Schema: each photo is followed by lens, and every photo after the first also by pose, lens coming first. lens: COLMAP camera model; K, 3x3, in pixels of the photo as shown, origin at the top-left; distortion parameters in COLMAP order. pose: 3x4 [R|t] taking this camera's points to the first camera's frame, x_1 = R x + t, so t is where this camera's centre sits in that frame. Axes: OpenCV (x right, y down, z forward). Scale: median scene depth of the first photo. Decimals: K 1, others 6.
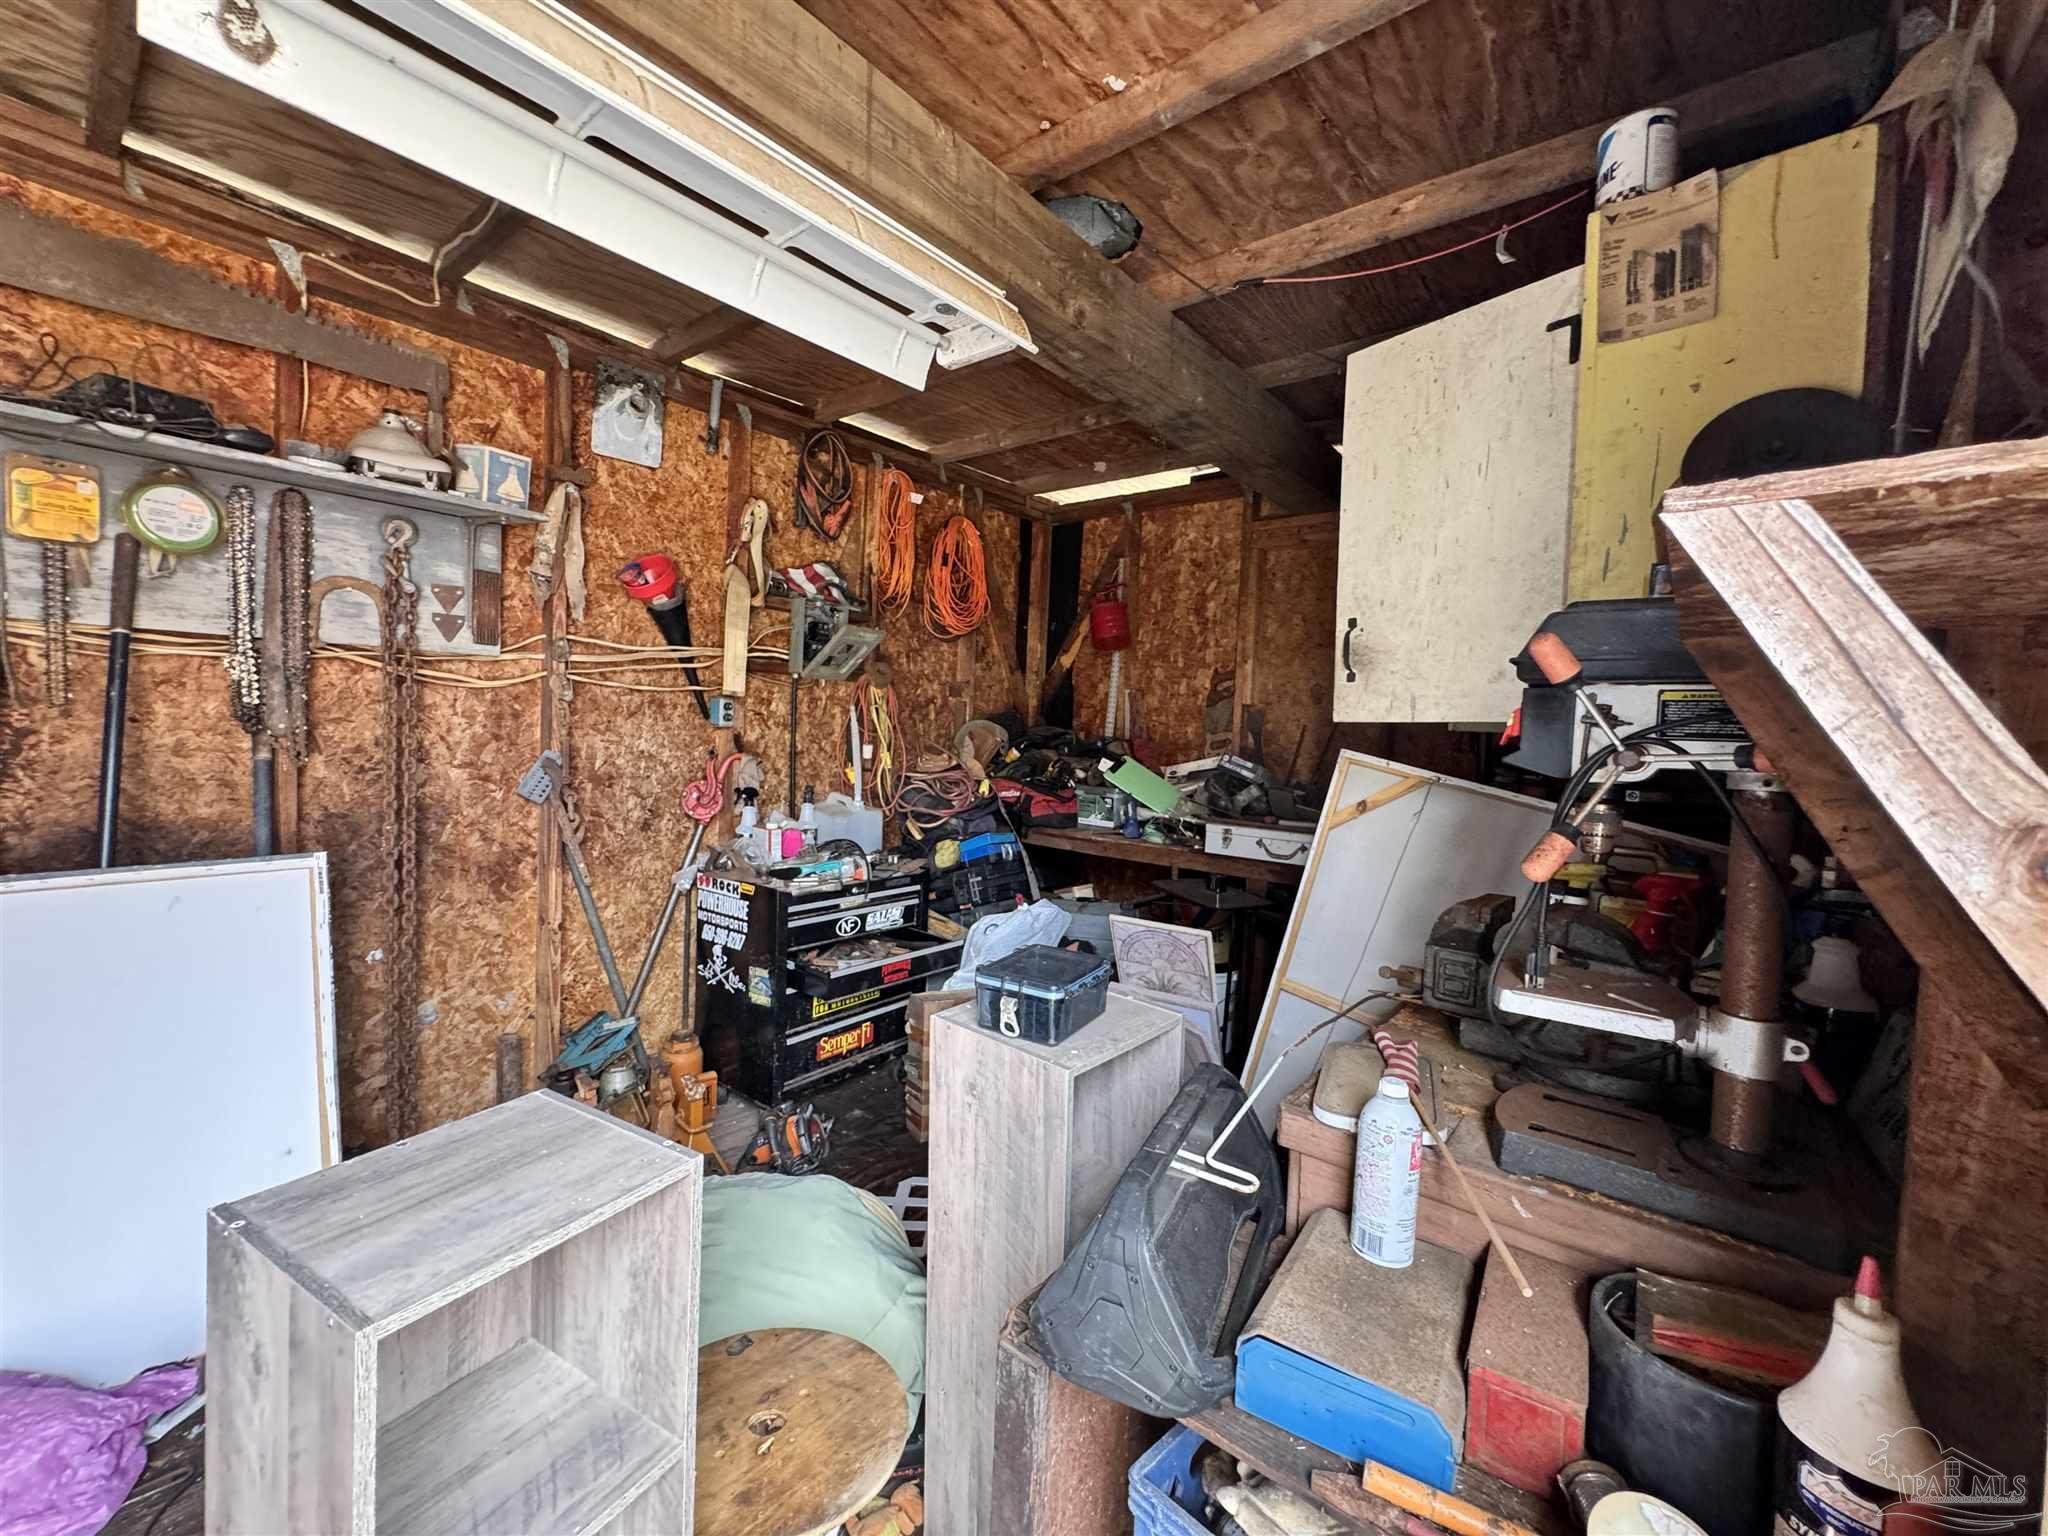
lens RADIAL K [[817.4, 0, 1021.9], [0, 817.4, 767.0], [0, 0, 1]] dist [-0.004896, 0.000818]
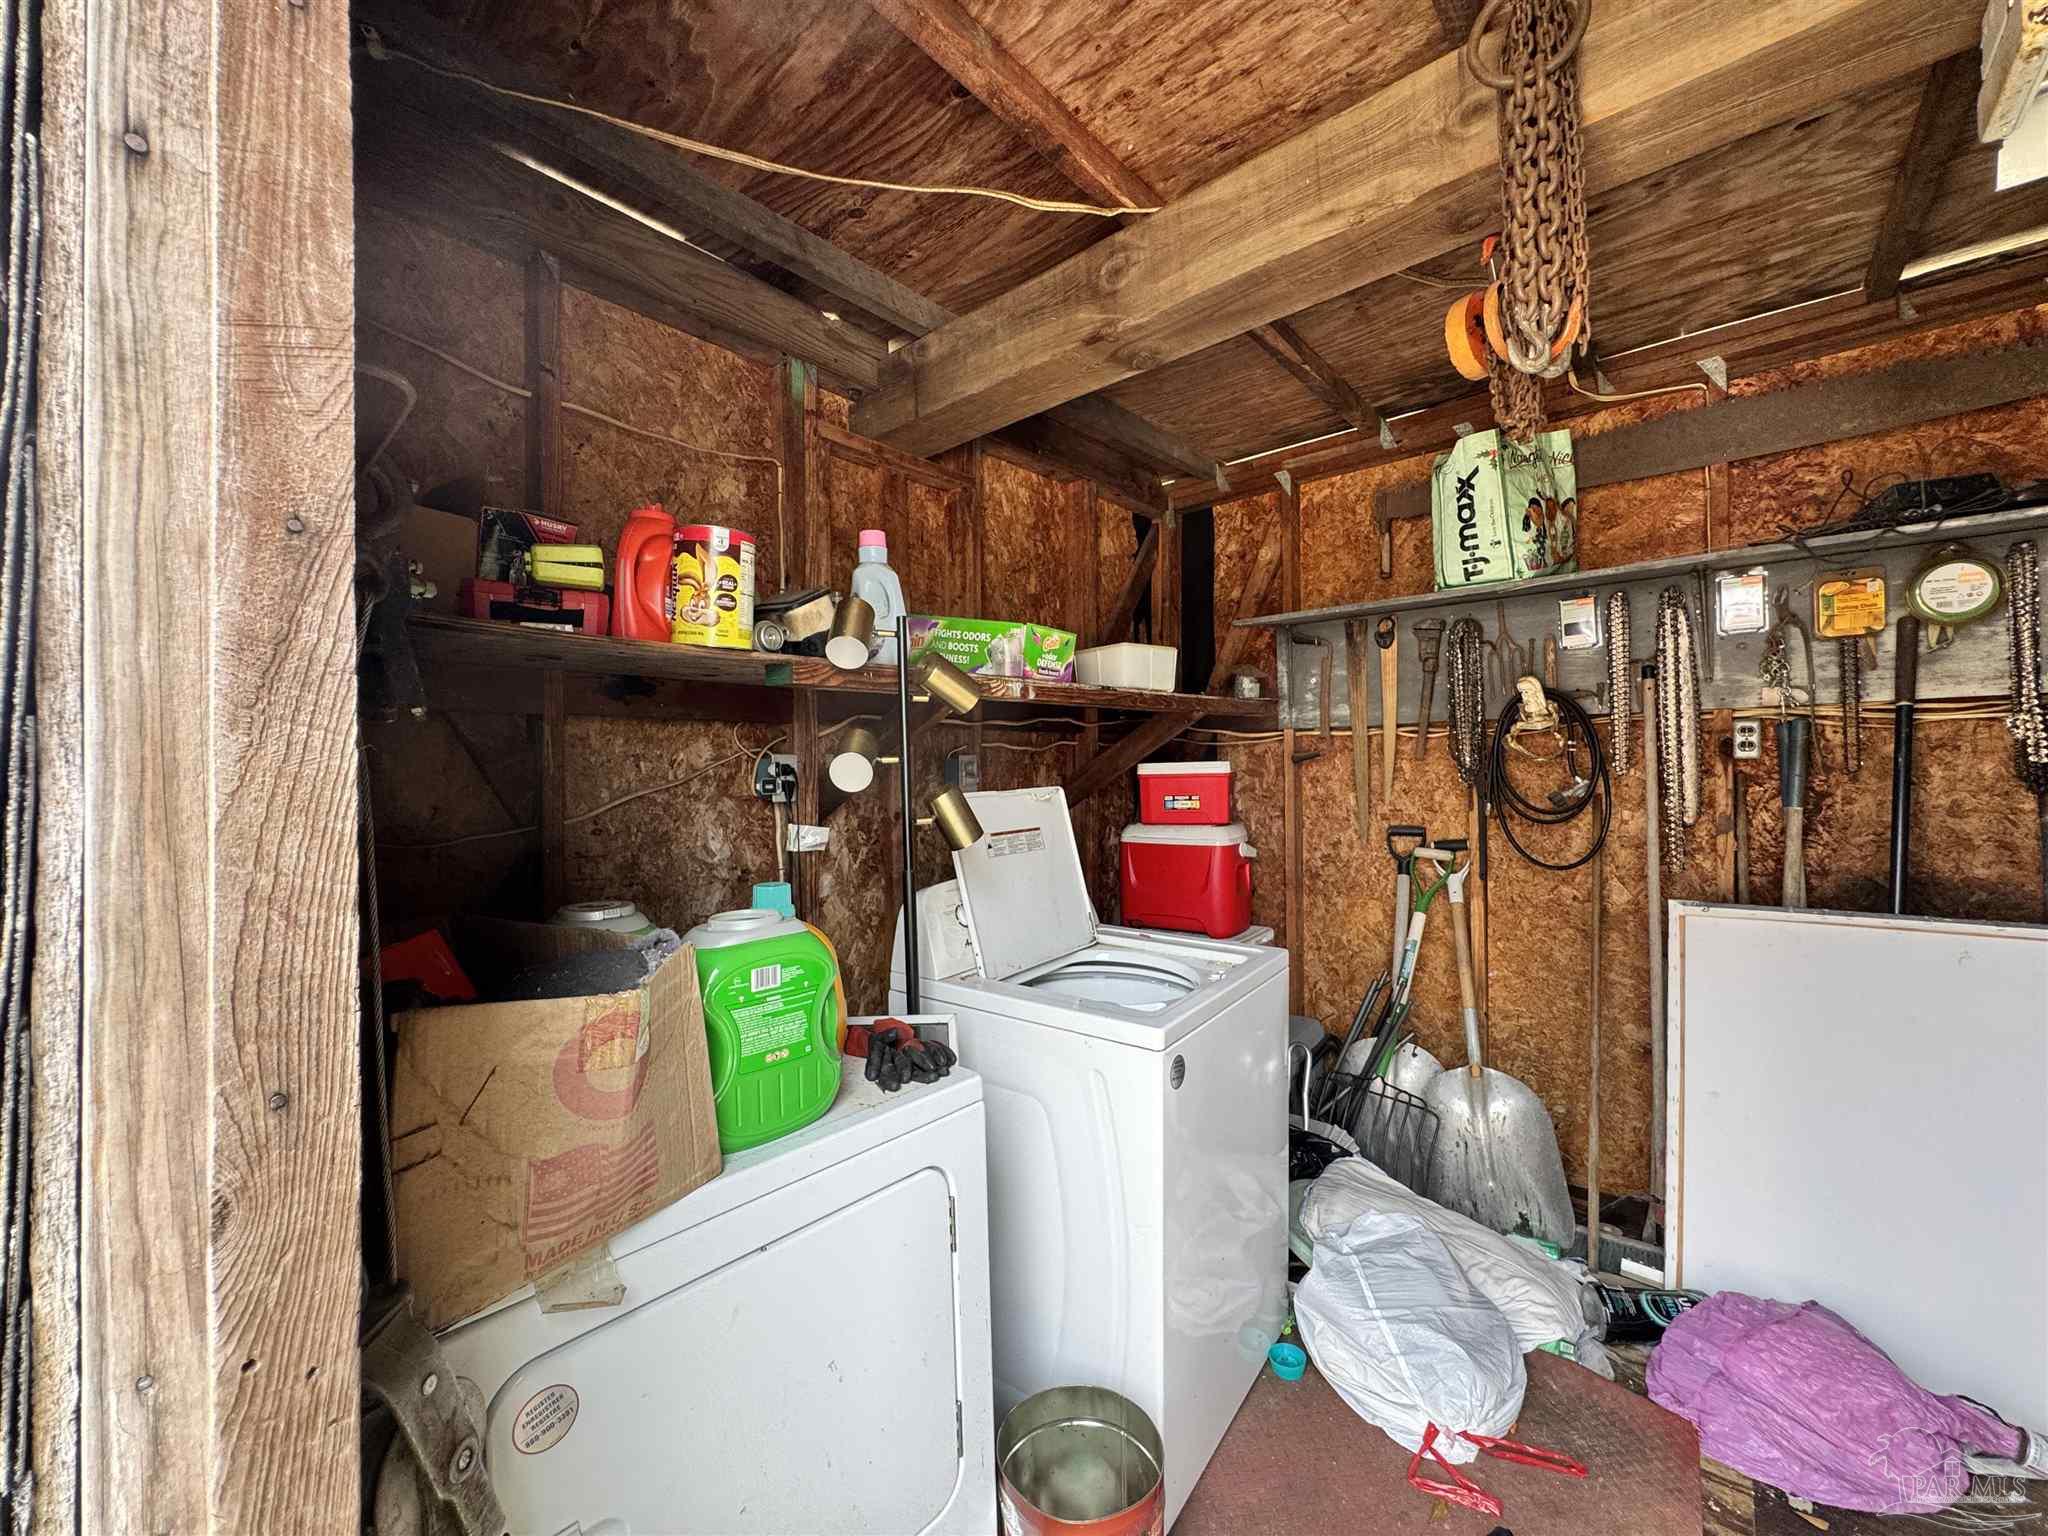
lens RADIAL K [[817.4, 0, 1021.9], [0, 817.4, 767.0], [0, 0, 1]] dist [-0.004896, 0.000818]
pose [[-0.023946, -0.046041, -0.998652, 0.026114], [-0.034126, 0.998394, -0.045211, 0.008362], [0.999131, 0.032997, -0.025479, -0.128093]]
